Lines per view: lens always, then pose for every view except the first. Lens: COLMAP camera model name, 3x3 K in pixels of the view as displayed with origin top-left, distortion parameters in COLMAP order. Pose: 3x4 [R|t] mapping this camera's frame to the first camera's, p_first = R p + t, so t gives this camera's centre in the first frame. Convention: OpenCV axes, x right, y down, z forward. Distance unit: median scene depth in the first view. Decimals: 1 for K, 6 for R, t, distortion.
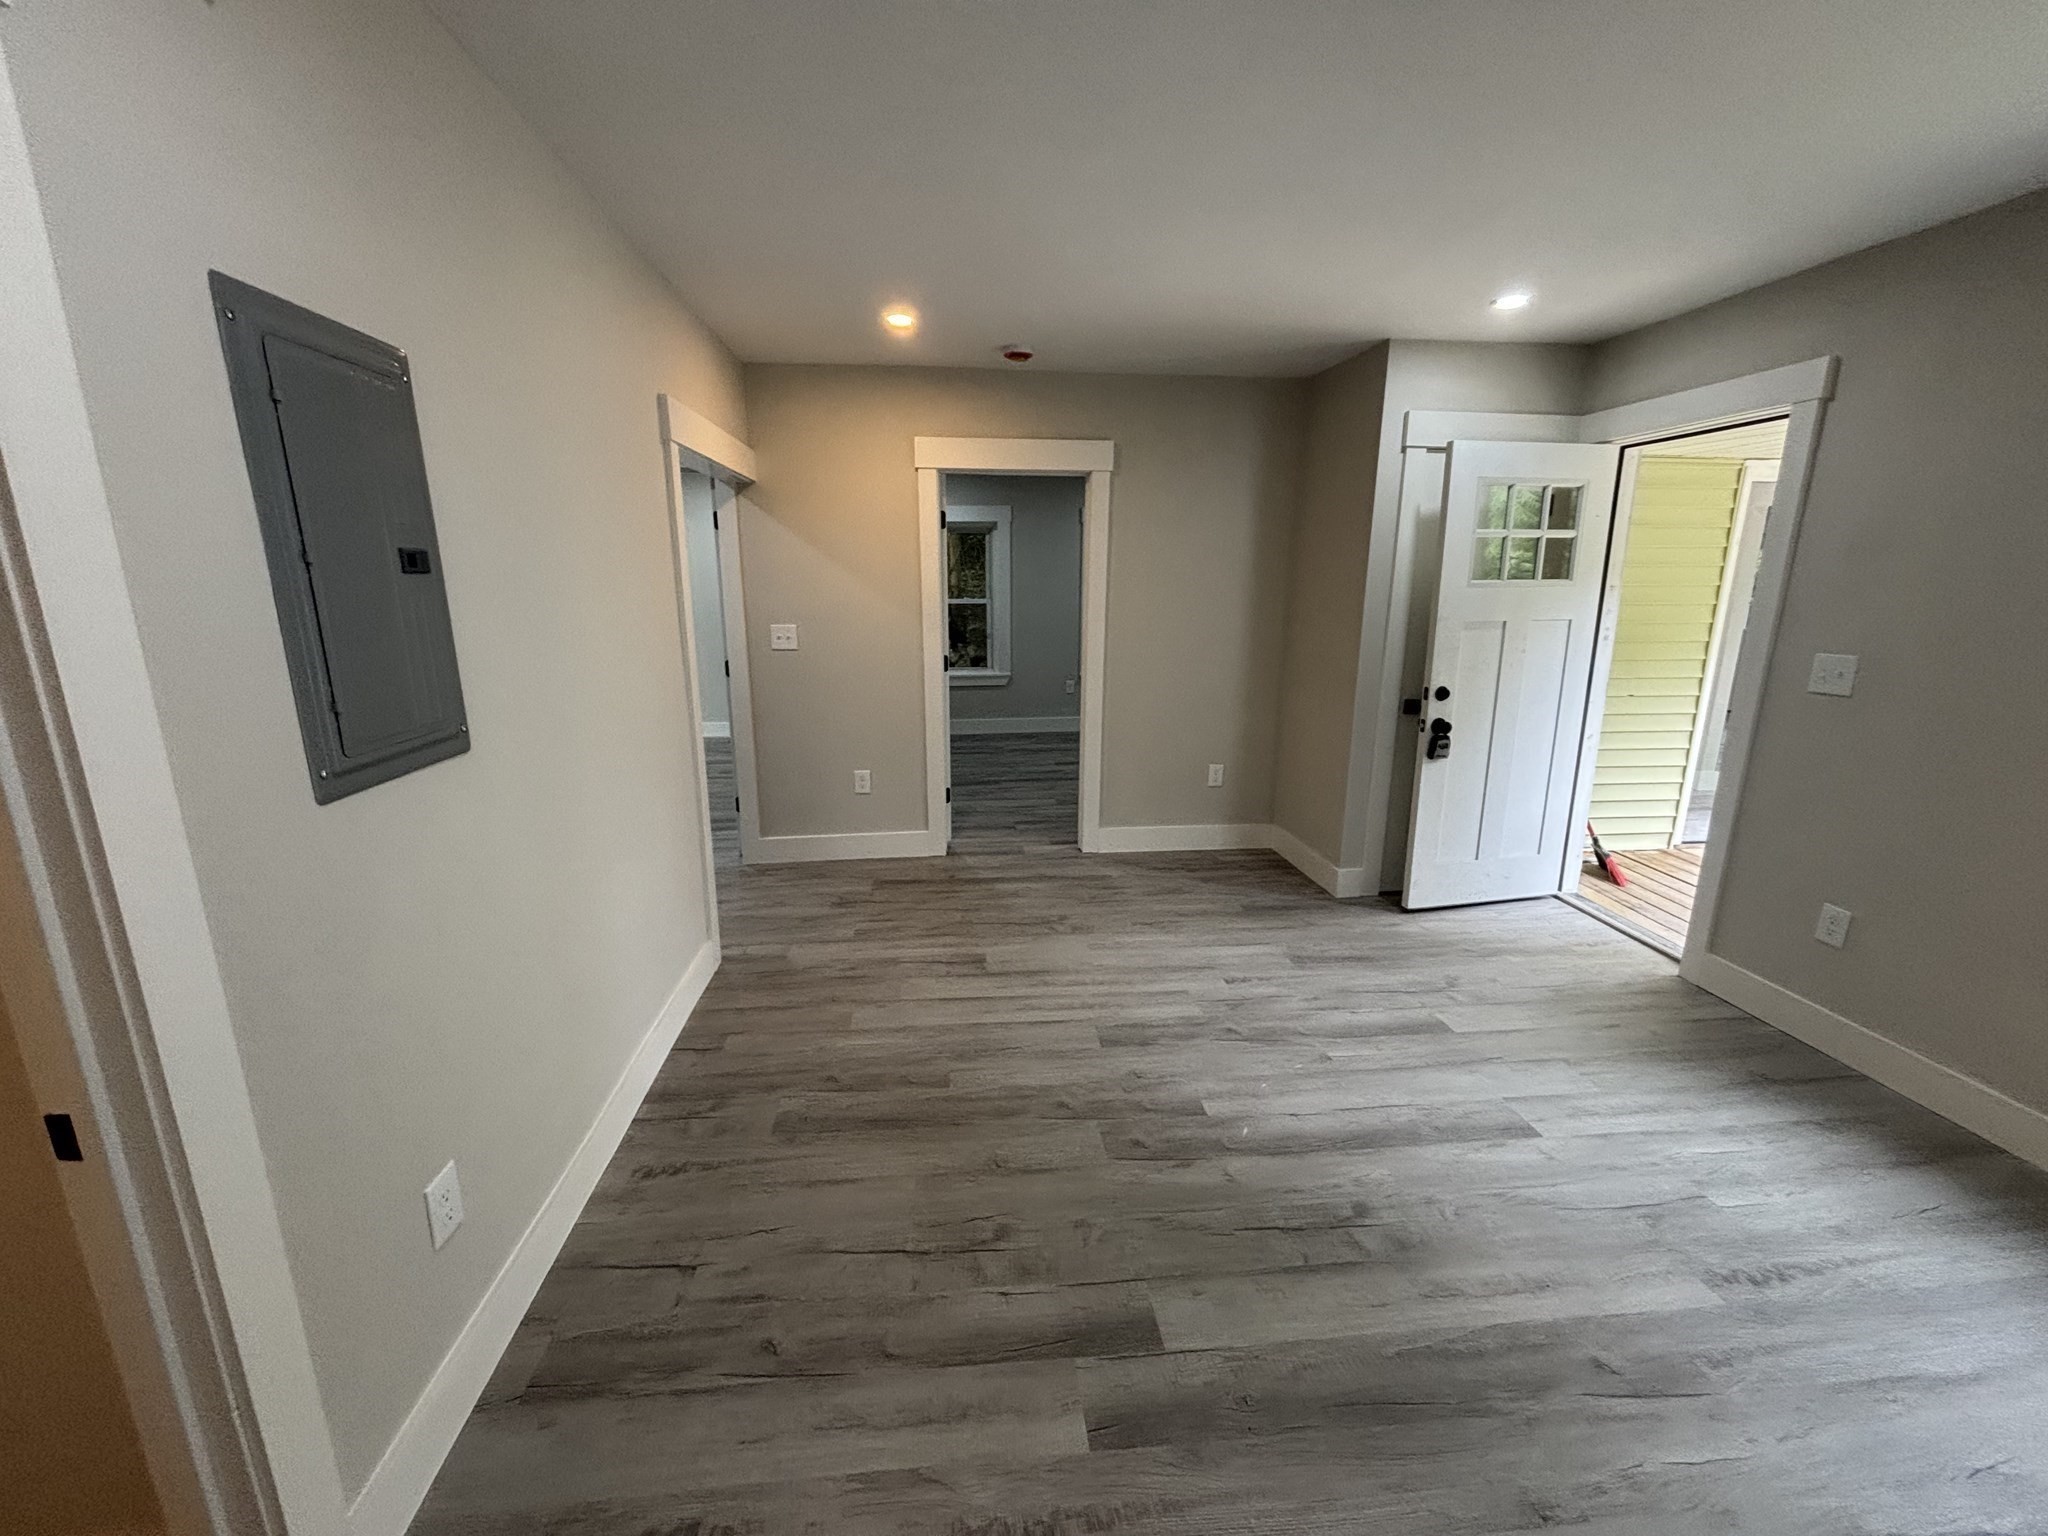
lens RADIAL K [[829.8, 0, 1027.3], [0, 829.8, 776.5], [0, 0, 1]] dist [0.002585, -0.000536]
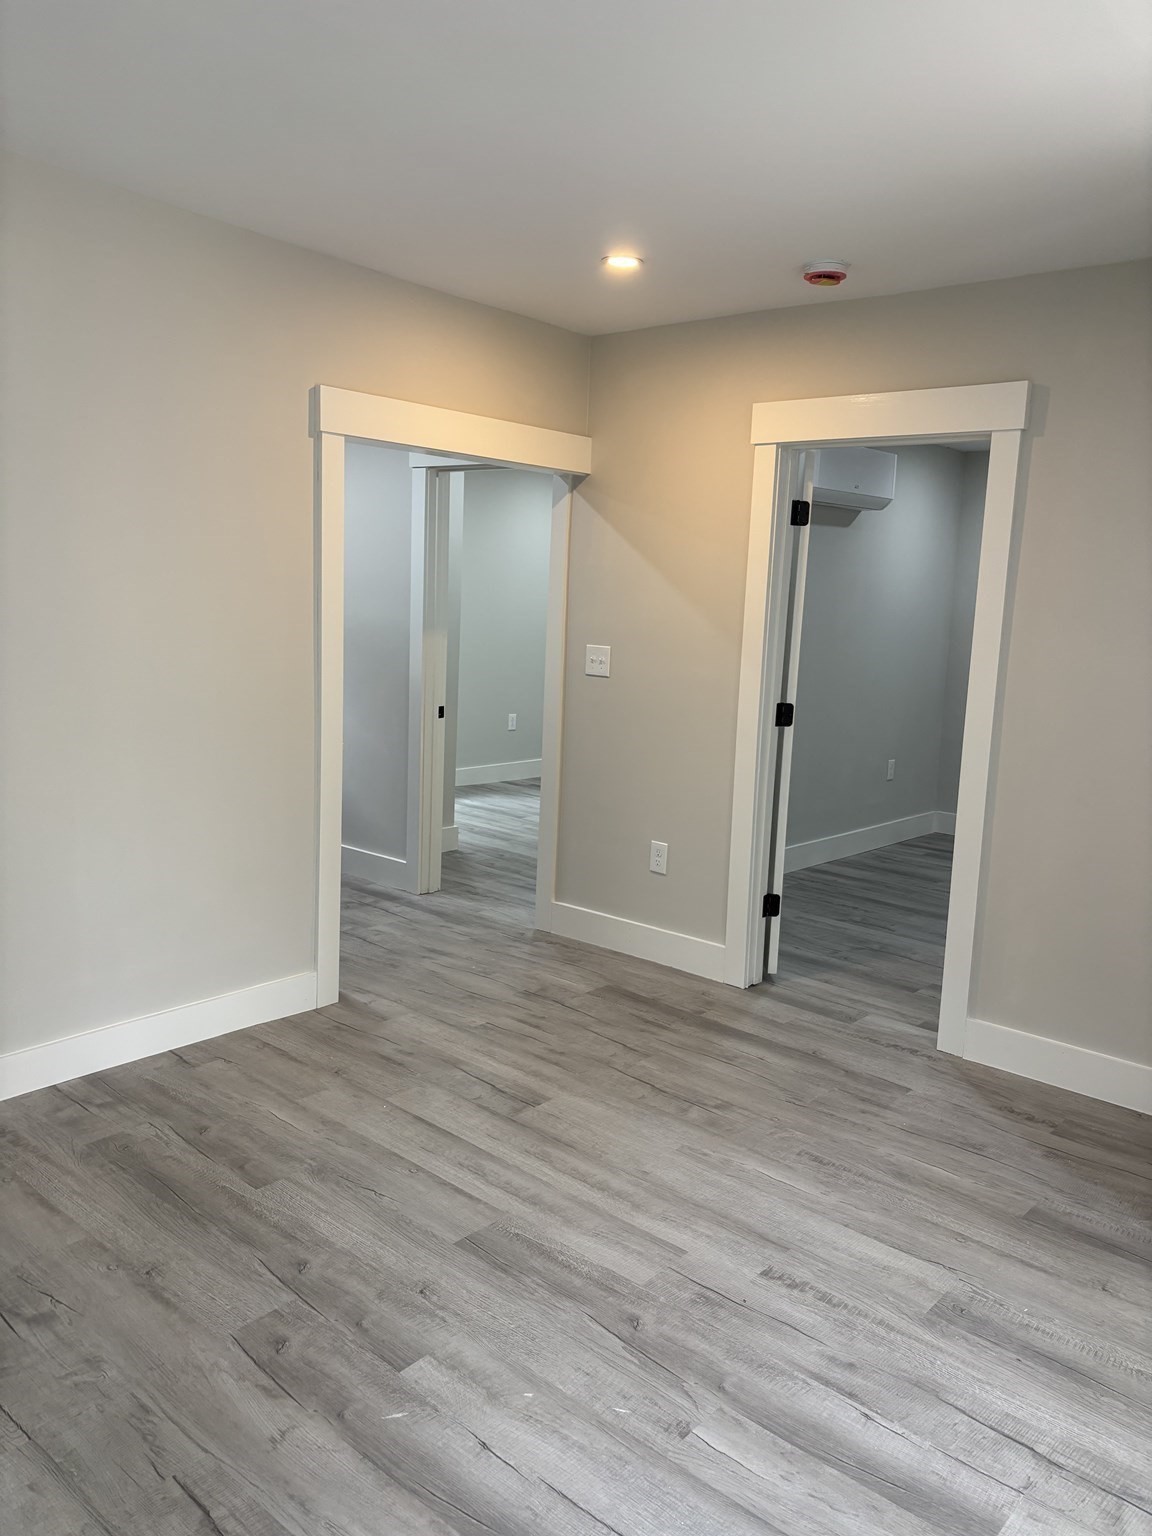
lens RADIAL K [[1167.3, 0, 578.5], [0, 1167.3, 766.7], [0, 0, 1]] dist [0.021611, -0.014572]
pose [[0.686937, 0.135758, -0.713923, 0.756960], [-0.211884, 0.977128, -0.018066, -0.061880], [0.695142, 0.163679, 0.699991, 0.307221]]
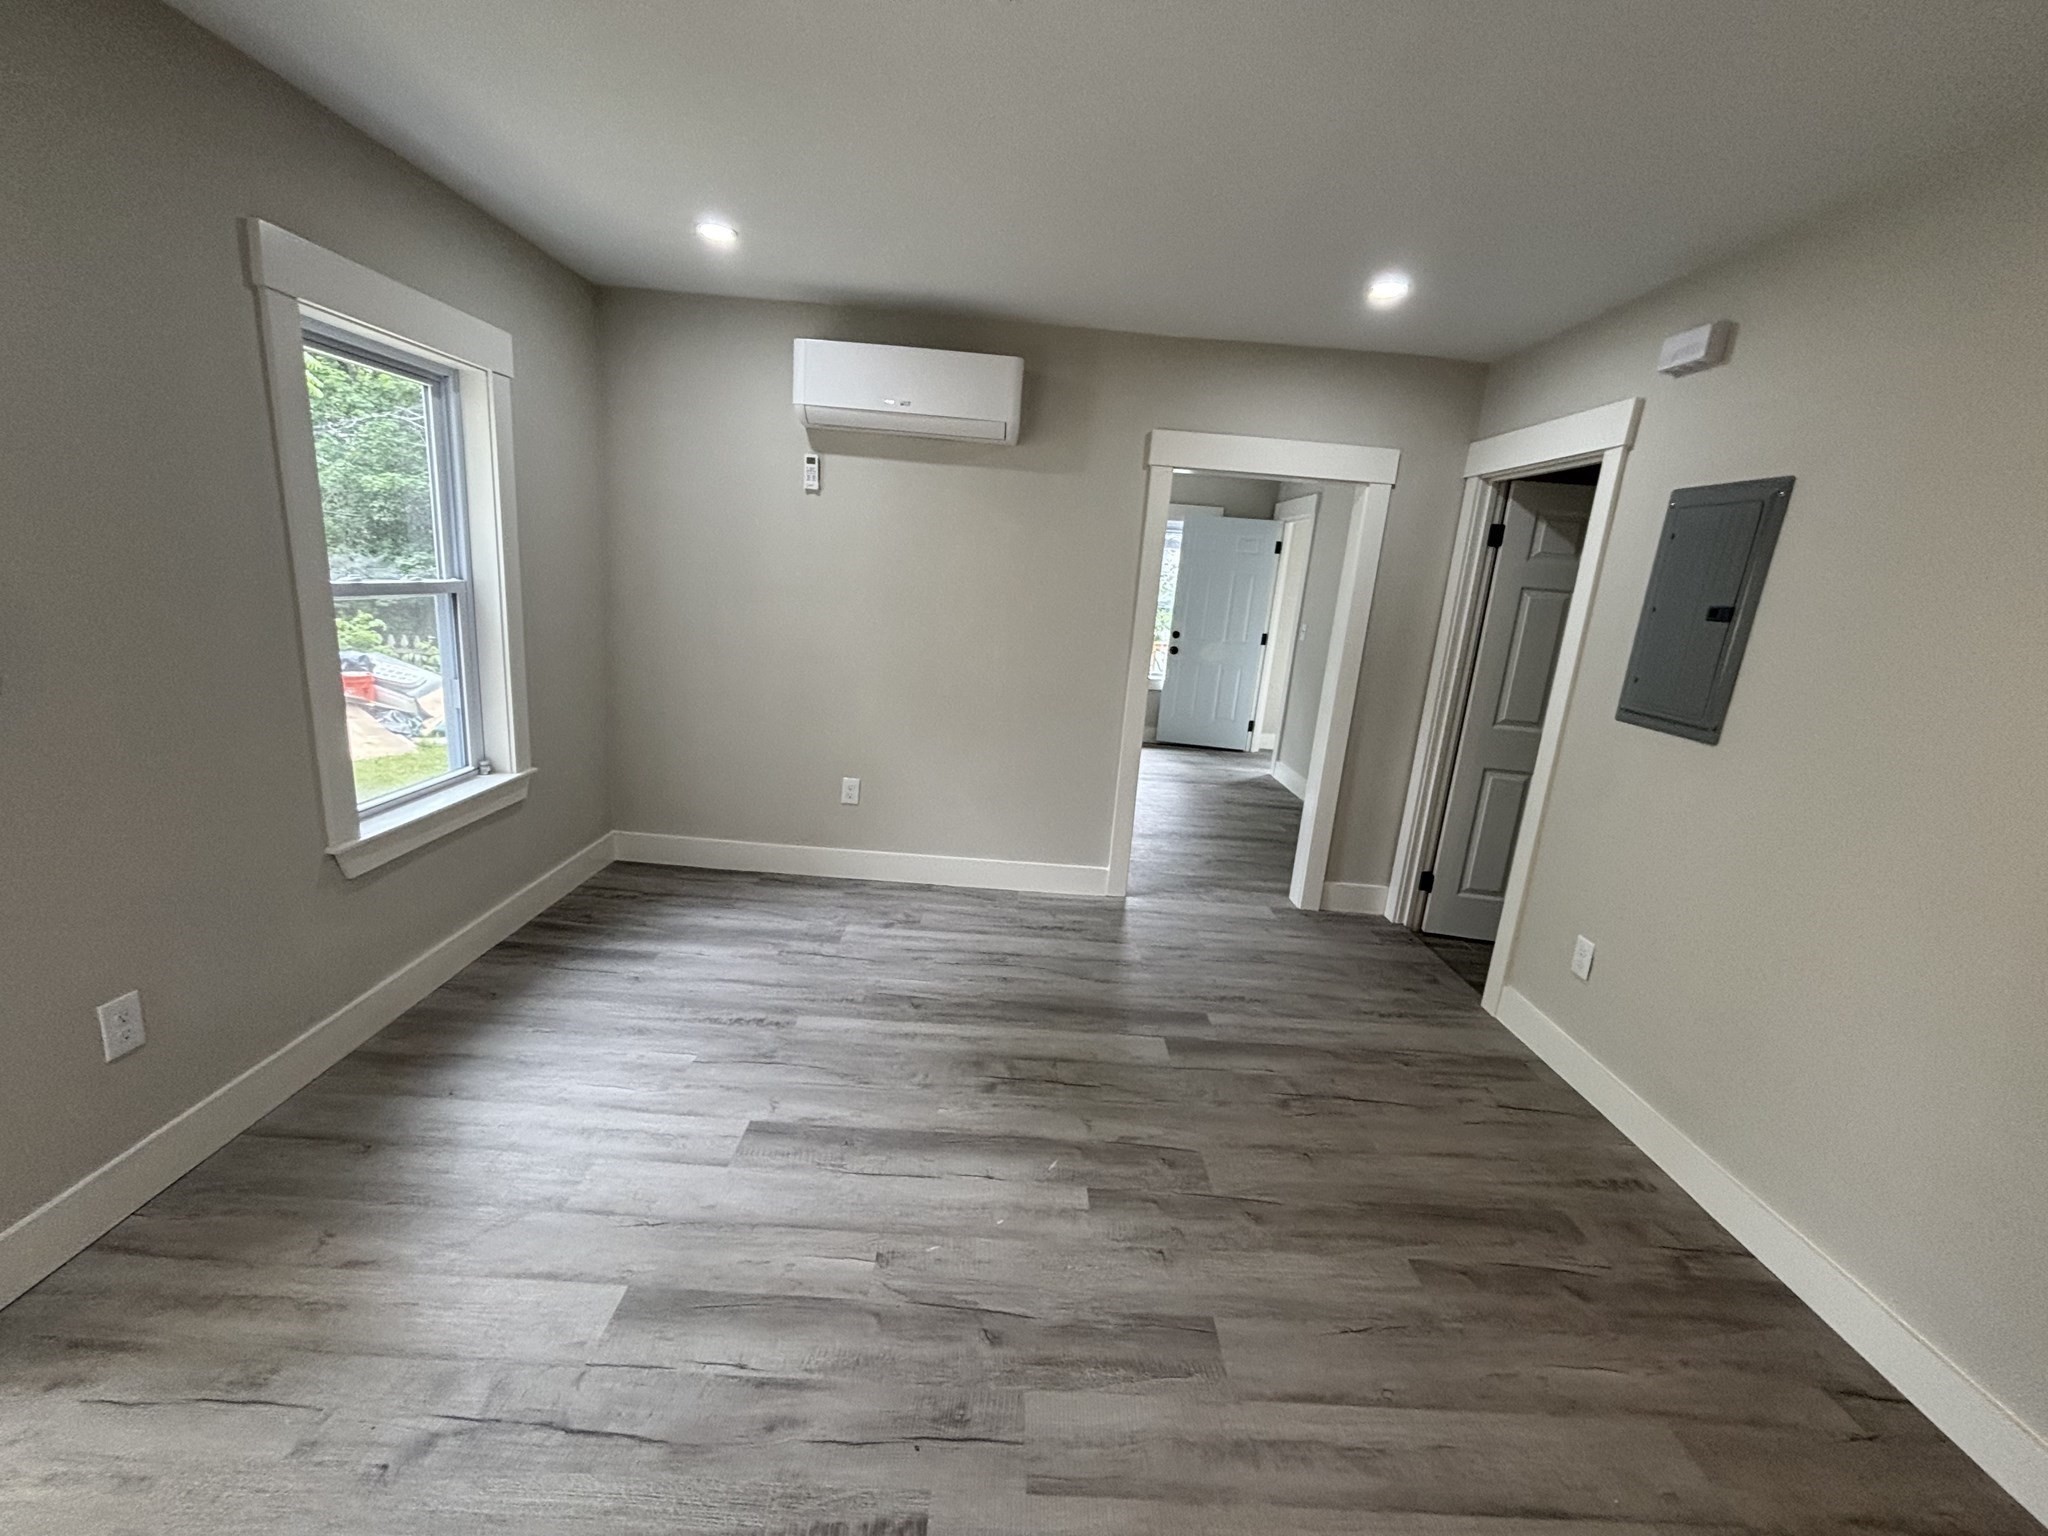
lens RADIAL K [[829.8, 0, 1023.7], [0, 829.8, 768.1], [0, 0, 1]] dist [0.002585, -0.000536]
pose [[-0.992072, -0.100186, 0.075871, 0.216694], [-0.054276, 0.886078, 0.460348, -0.321189], [-0.113348, 0.452580, -0.884490, 1.314076]]
